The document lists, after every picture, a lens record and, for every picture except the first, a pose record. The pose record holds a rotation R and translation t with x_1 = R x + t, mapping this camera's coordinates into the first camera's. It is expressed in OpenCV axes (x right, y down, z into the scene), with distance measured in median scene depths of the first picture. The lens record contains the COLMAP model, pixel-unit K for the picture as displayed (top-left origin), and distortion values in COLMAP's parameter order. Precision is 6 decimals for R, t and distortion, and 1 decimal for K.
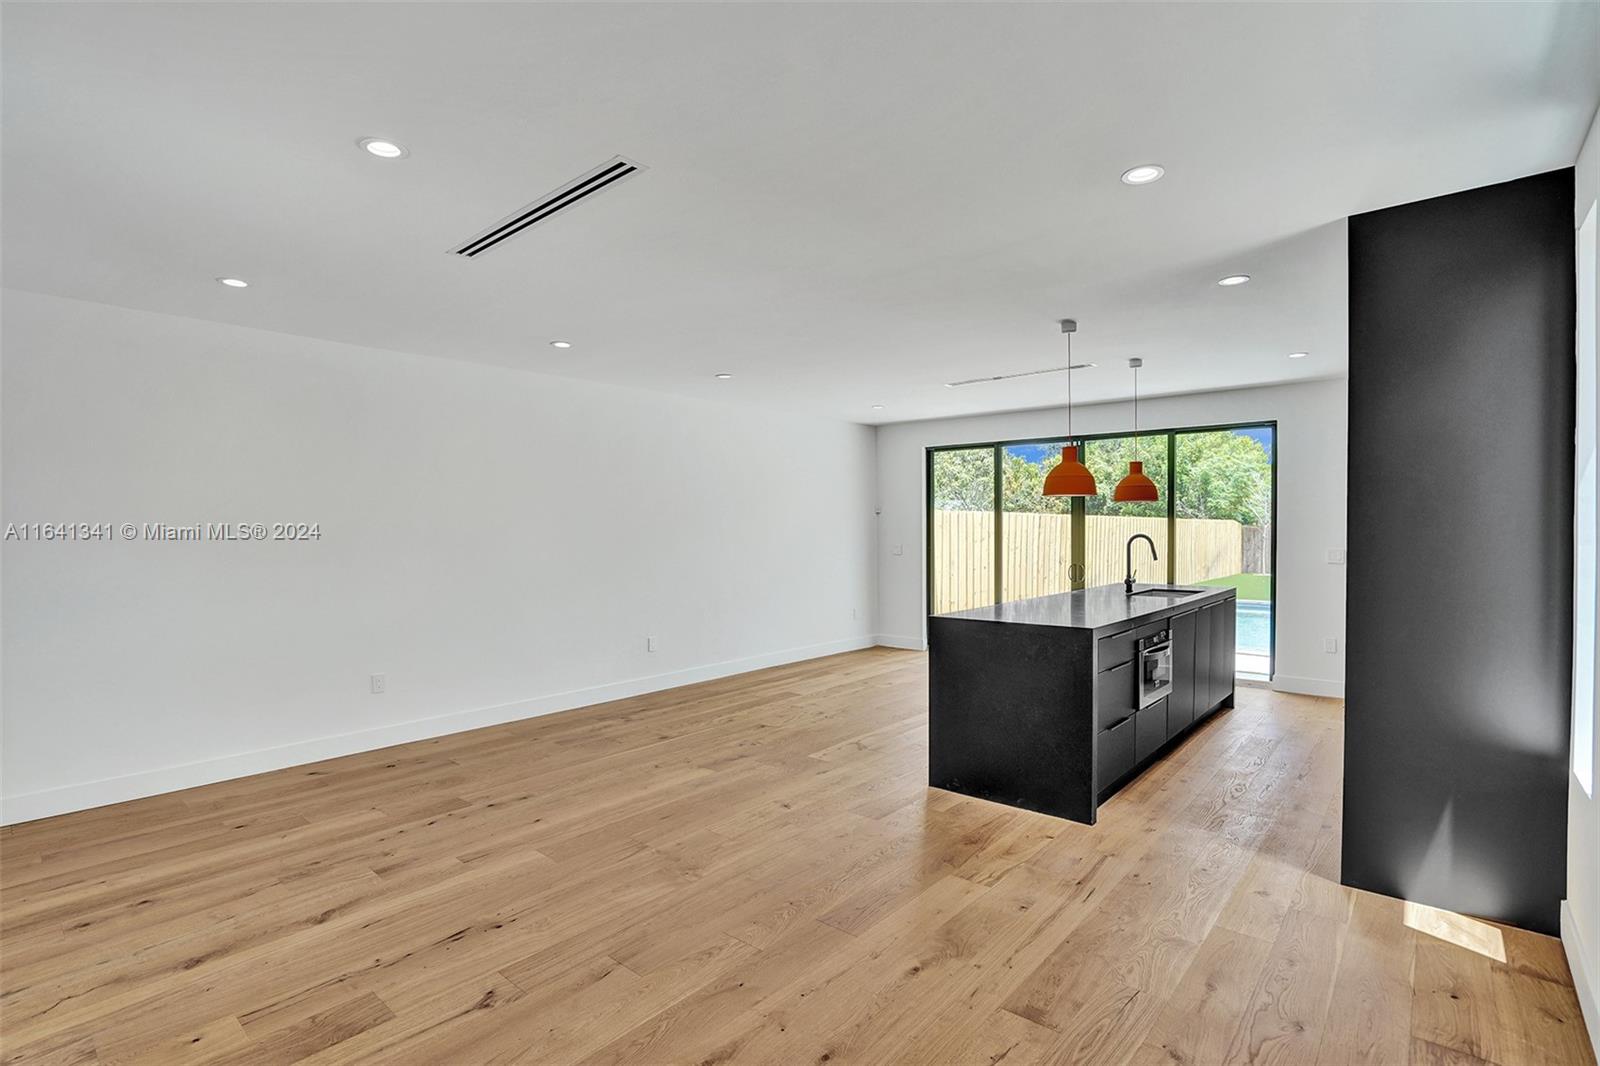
lens RADIAL K [[765.0, 0, 789.2], [0, 765.0, 533.7], [0, 0, 1]] dist [-0.062012, 0.027007]
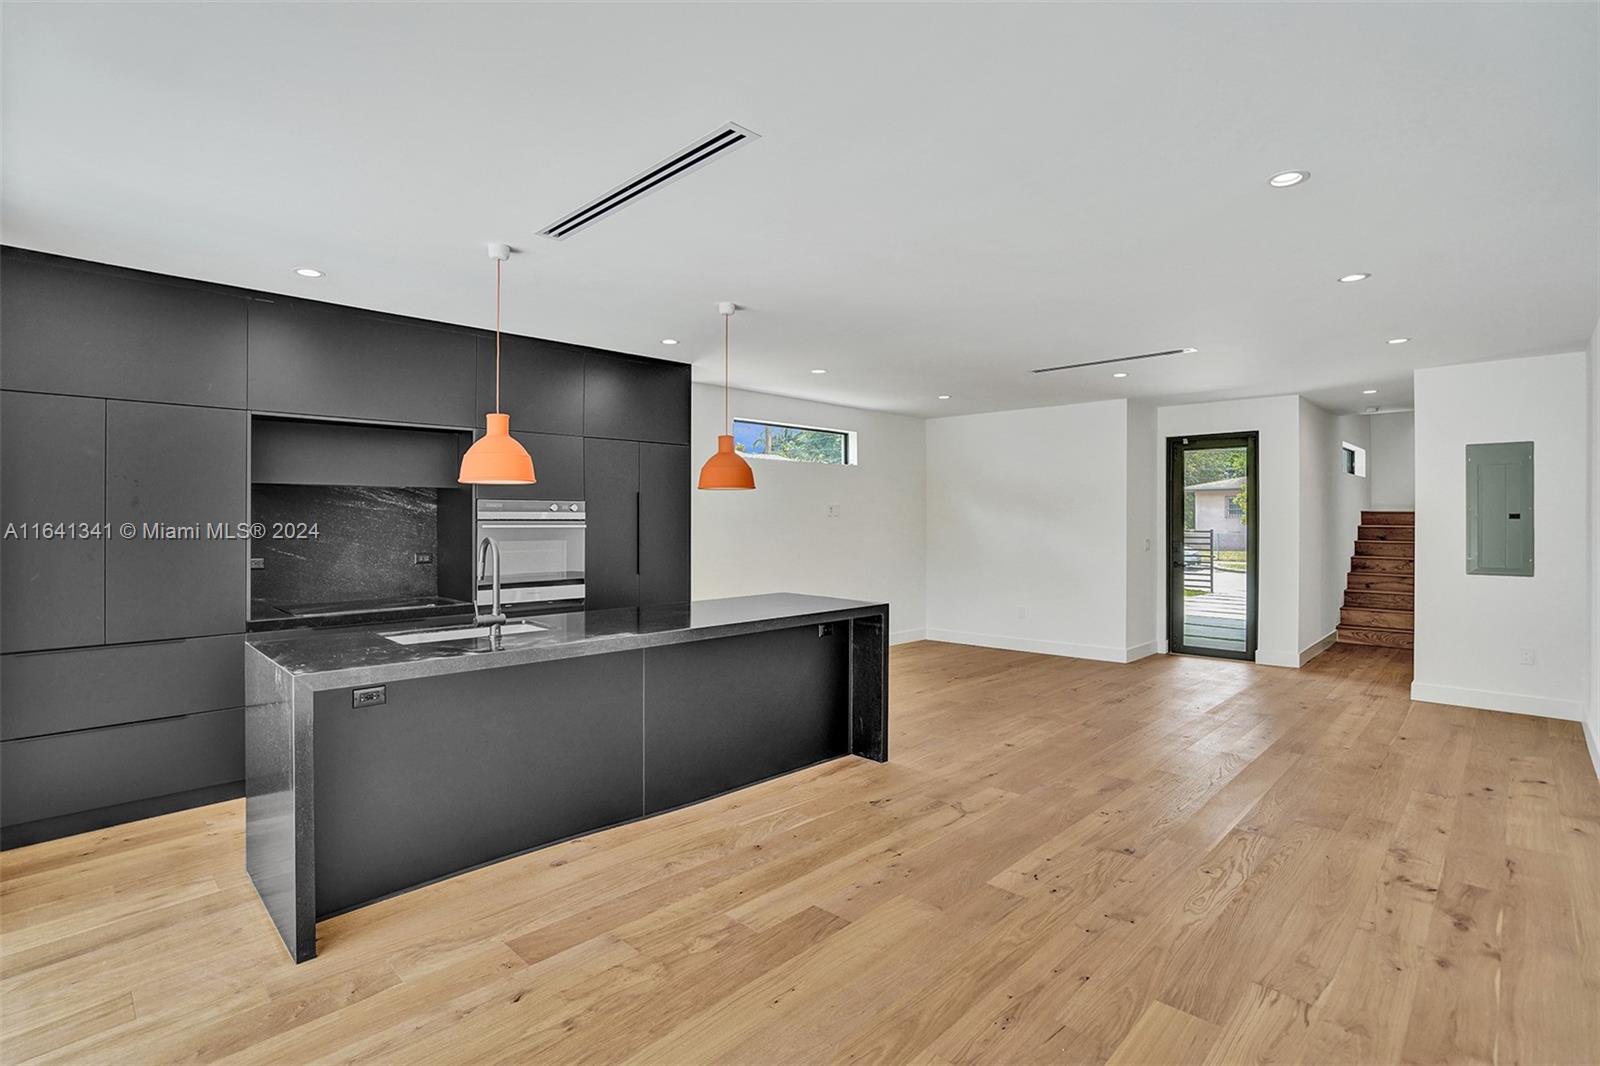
lens RADIAL K [[767.3, 0, 792.6], [0, 767.3, 526.1], [0, 0, 1]] dist [-0.062837, 0.027672]
pose [[-0.998232, 0.005791, 0.059156, 0.157581], [0.006931, 0.999794, 0.019082, -0.015402], [-0.059034, 0.019458, -0.998066, 1.288267]]
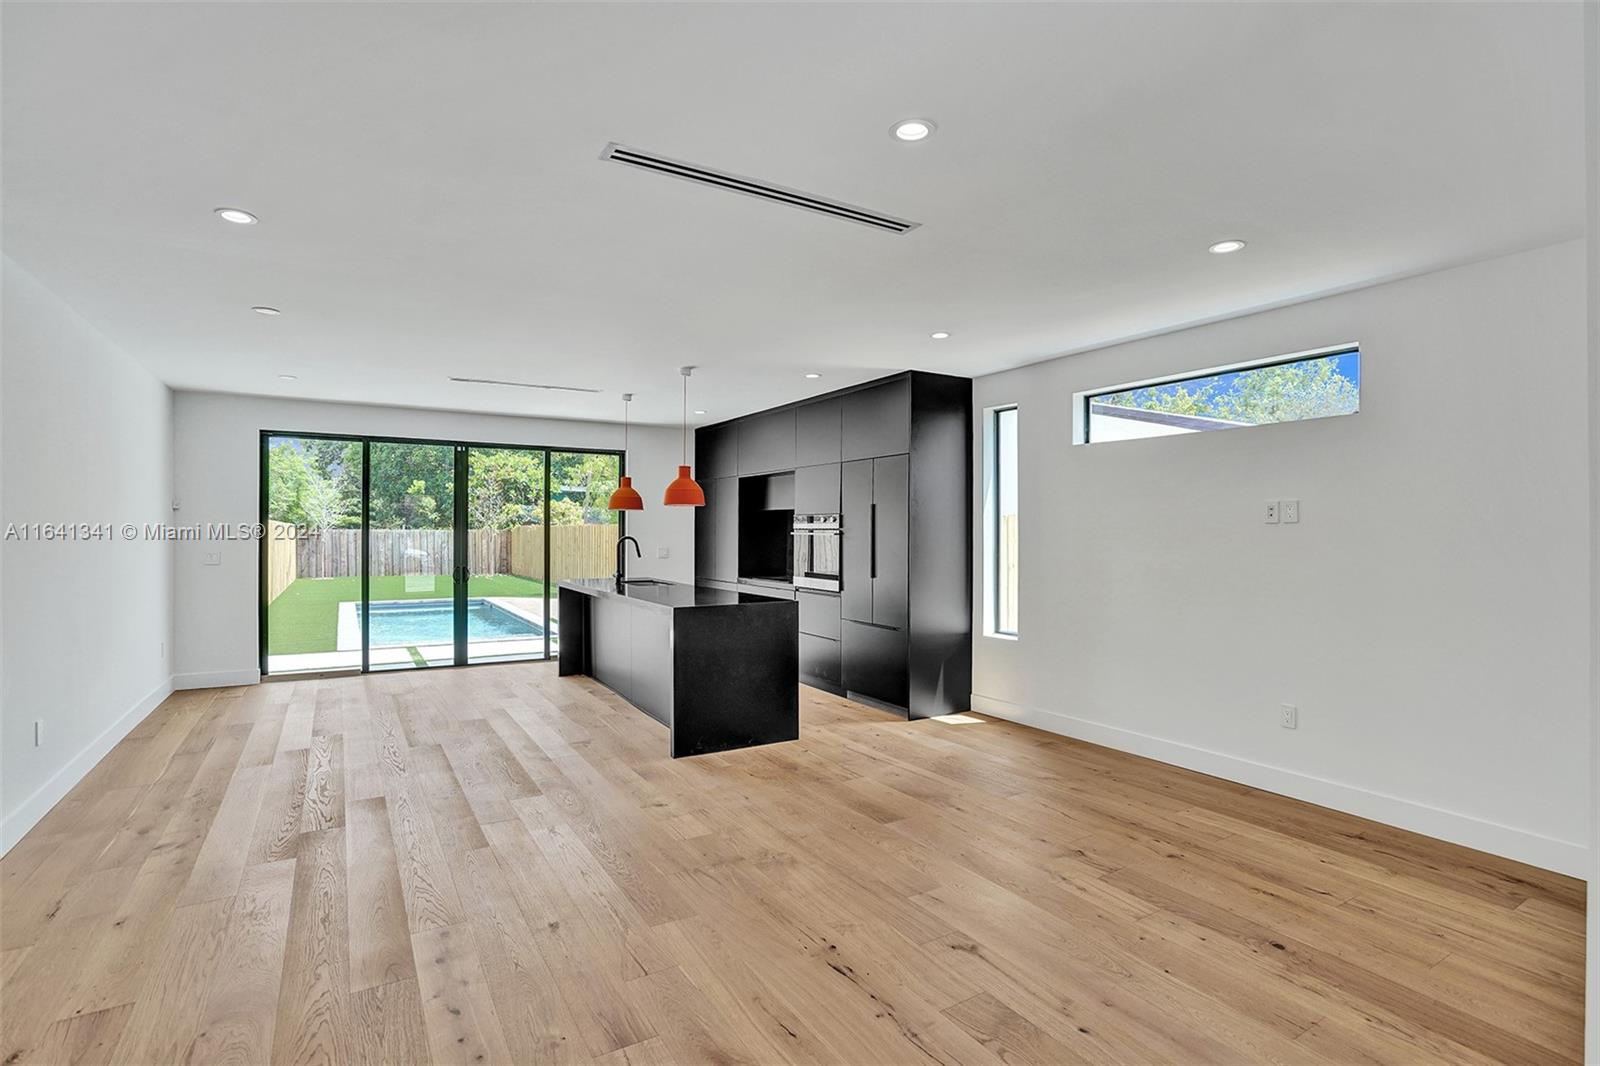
lens RADIAL K [[767.3, 0, 792.6], [0, 767.3, 526.1], [0, 0, 1]] dist [-0.062837, 0.027672]
pose [[0.305356, 0.012965, 0.952150, -0.522135], [0.002642, 0.999892, -0.014463, 0.001664], [-0.952234, 0.006931, 0.305289, 0.297566]]
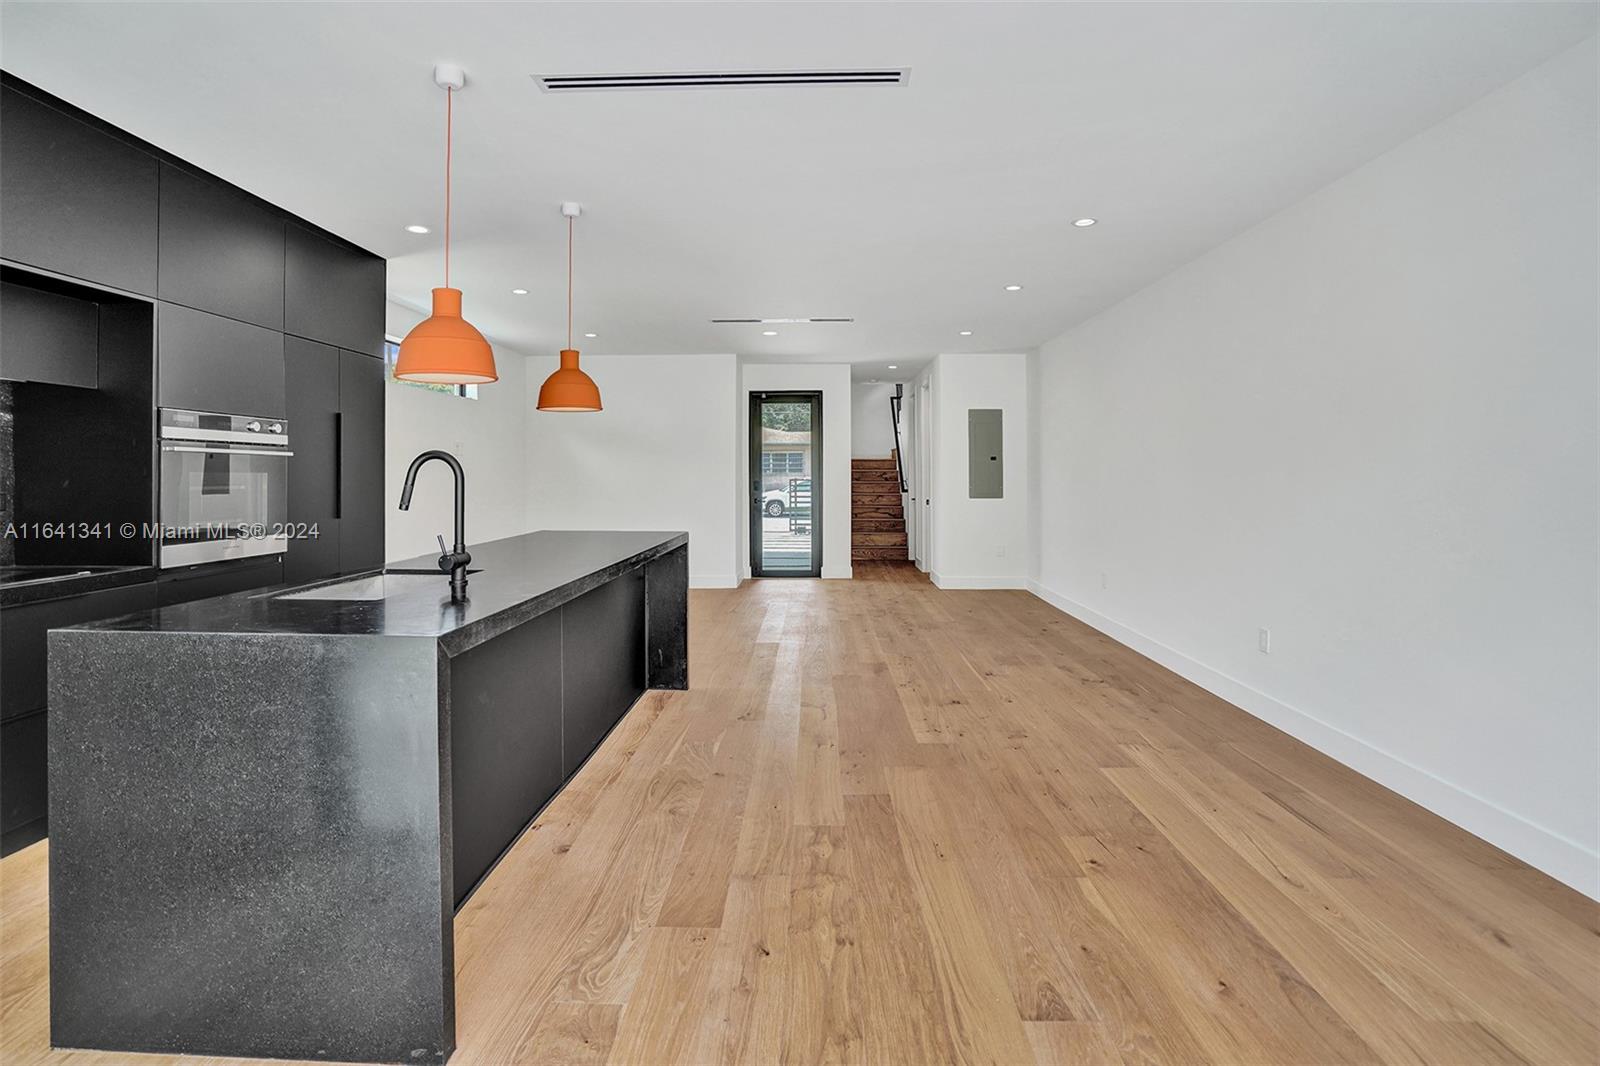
lens RADIAL K [[782.8, 0, 794.6], [0, 782.8, 471.4], [0, 0, 1]] dist [-0.043396, 0.017624]
pose [[-0.769946, 0.004993, -0.638090, 0.485576], [-0.000589, 0.999963, 0.008536, 0.005361], [0.638109, 0.006948, -0.769915, 1.211908]]
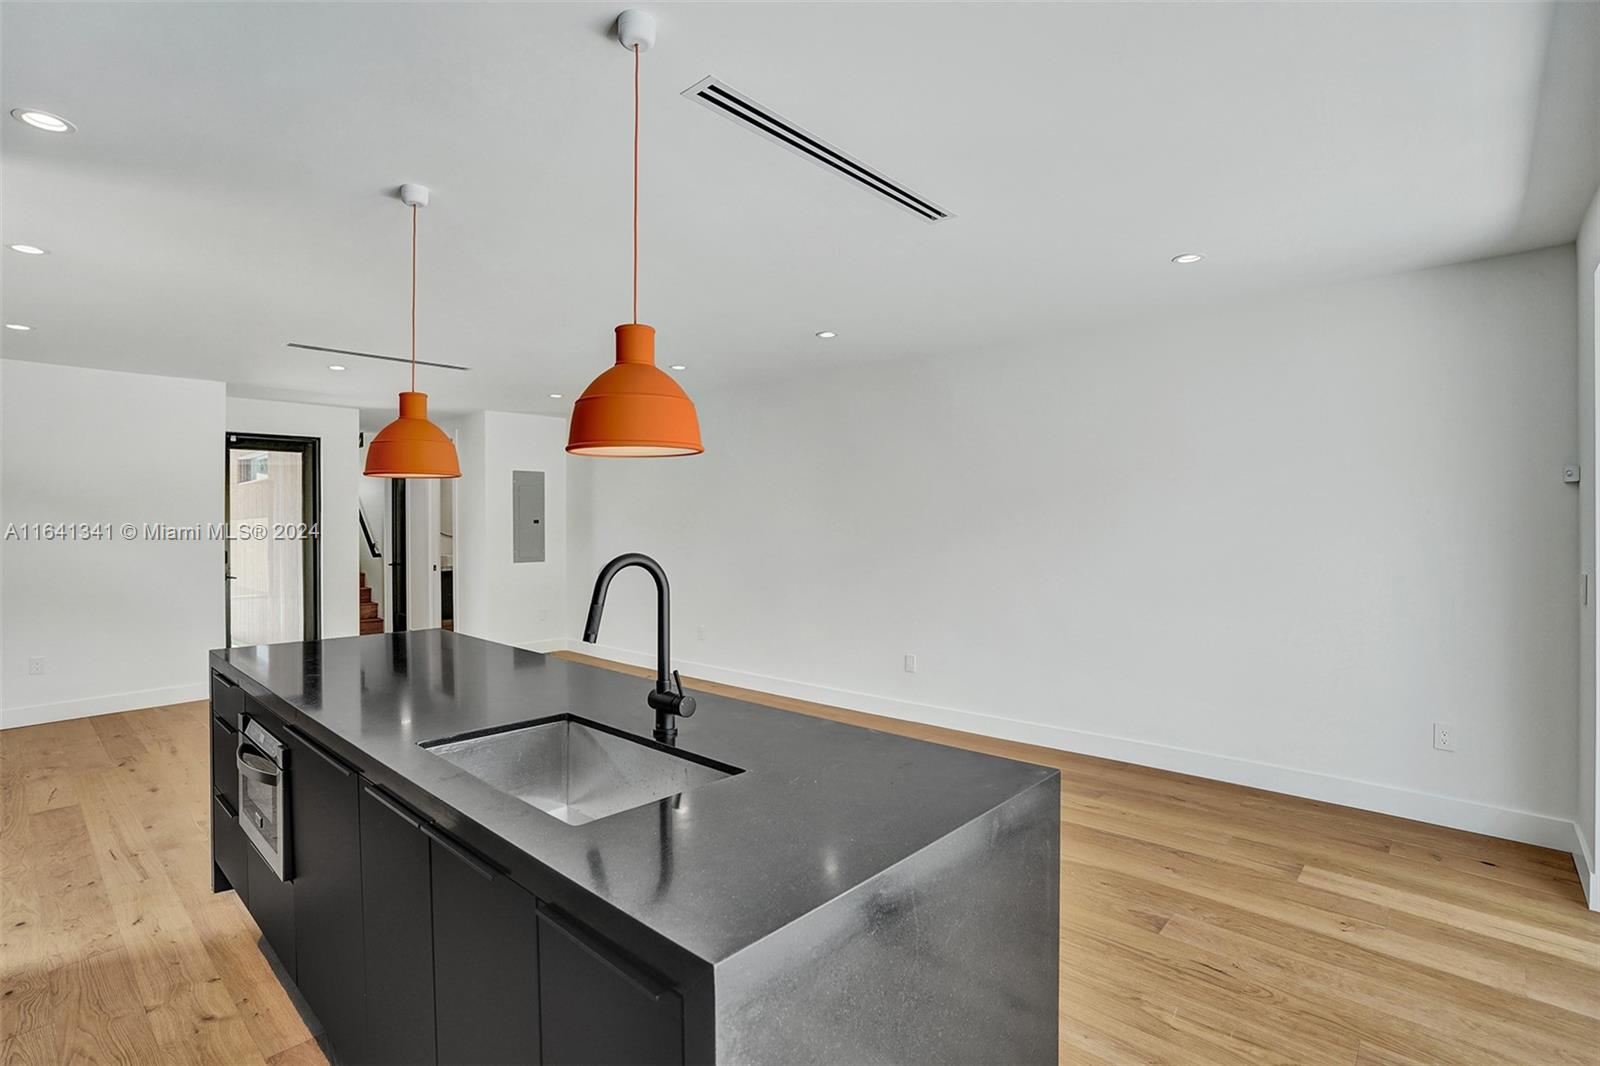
lens RADIAL K [[765.0, 0, 789.2], [0, 765.0, 533.7], [0, 0, 1]] dist [-0.062012, 0.027007]
pose [[-0.022318, 0.021575, -0.999518, 0.639434], [-0.005184, 0.999751, 0.021696, -0.014329], [0.999737, 0.005666, -0.022201, 0.871883]]
